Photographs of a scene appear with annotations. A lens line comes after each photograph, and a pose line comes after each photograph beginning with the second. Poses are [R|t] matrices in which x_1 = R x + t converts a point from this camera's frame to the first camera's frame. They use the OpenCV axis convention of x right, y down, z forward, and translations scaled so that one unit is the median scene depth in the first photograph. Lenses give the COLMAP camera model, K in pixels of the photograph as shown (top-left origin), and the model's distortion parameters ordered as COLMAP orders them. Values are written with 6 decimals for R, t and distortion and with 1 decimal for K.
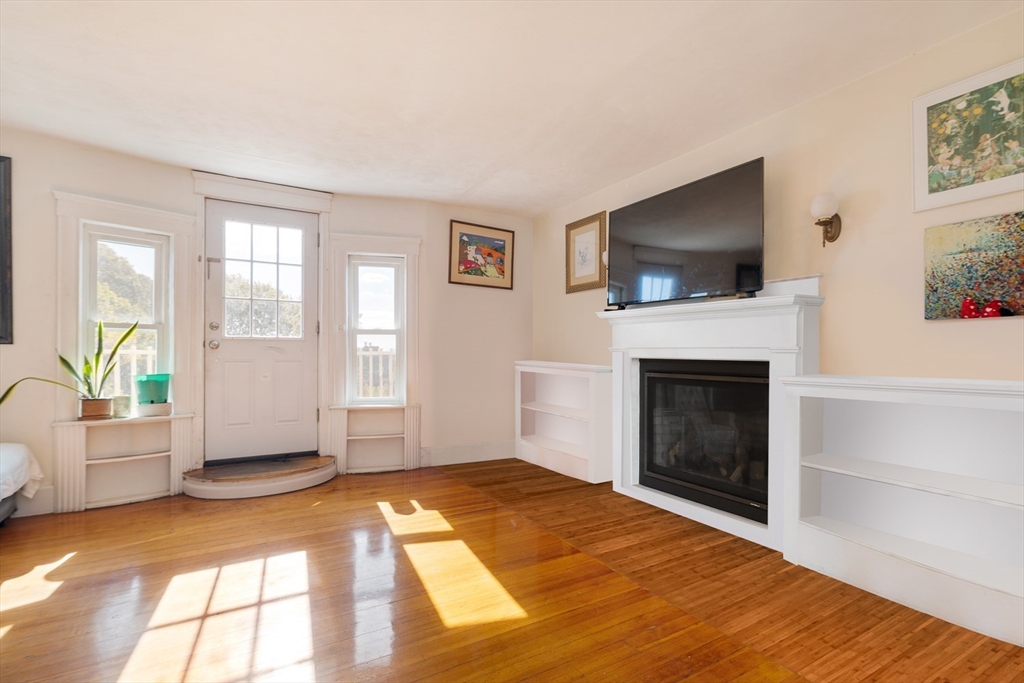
lens RADIAL K [[463.4, 0, 516.1], [0, 463.4, 338.2], [0, 0, 1]] dist [-0.004909, 0.005418]
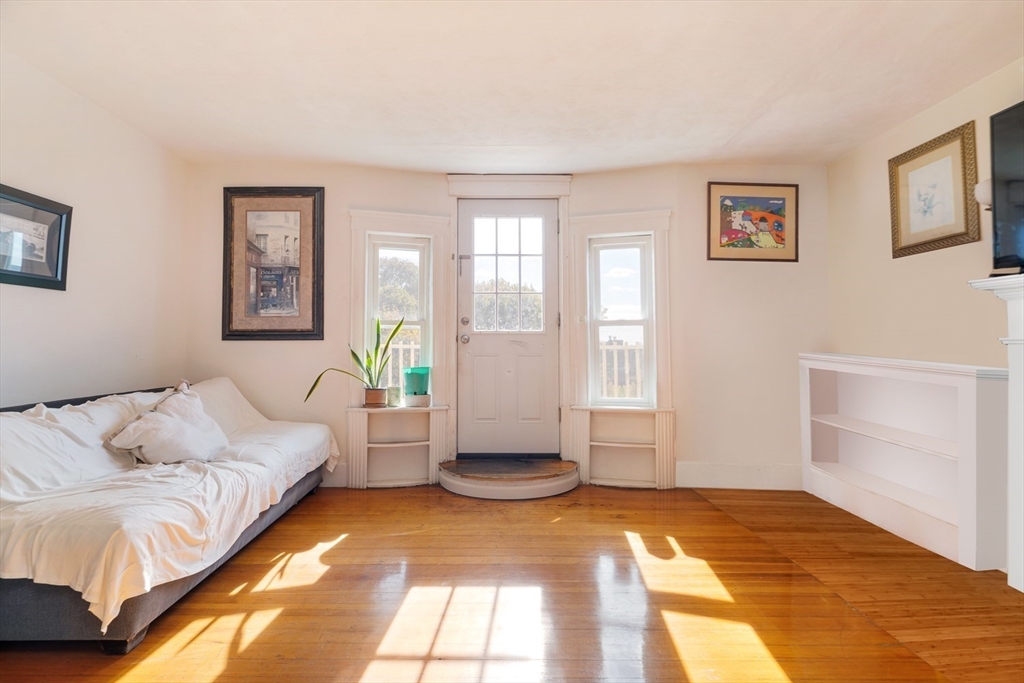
lens RADIAL K [[463.4, 0, 516.1], [0, 463.4, 338.2], [0, 0, 1]] dist [-0.004909, 0.005418]
pose [[0.870406, -0.011773, -0.492193, -0.054394], [0.018169, 0.999801, 0.008216, 0.006112], [0.491999, -0.016093, 0.870447, 0.177269]]
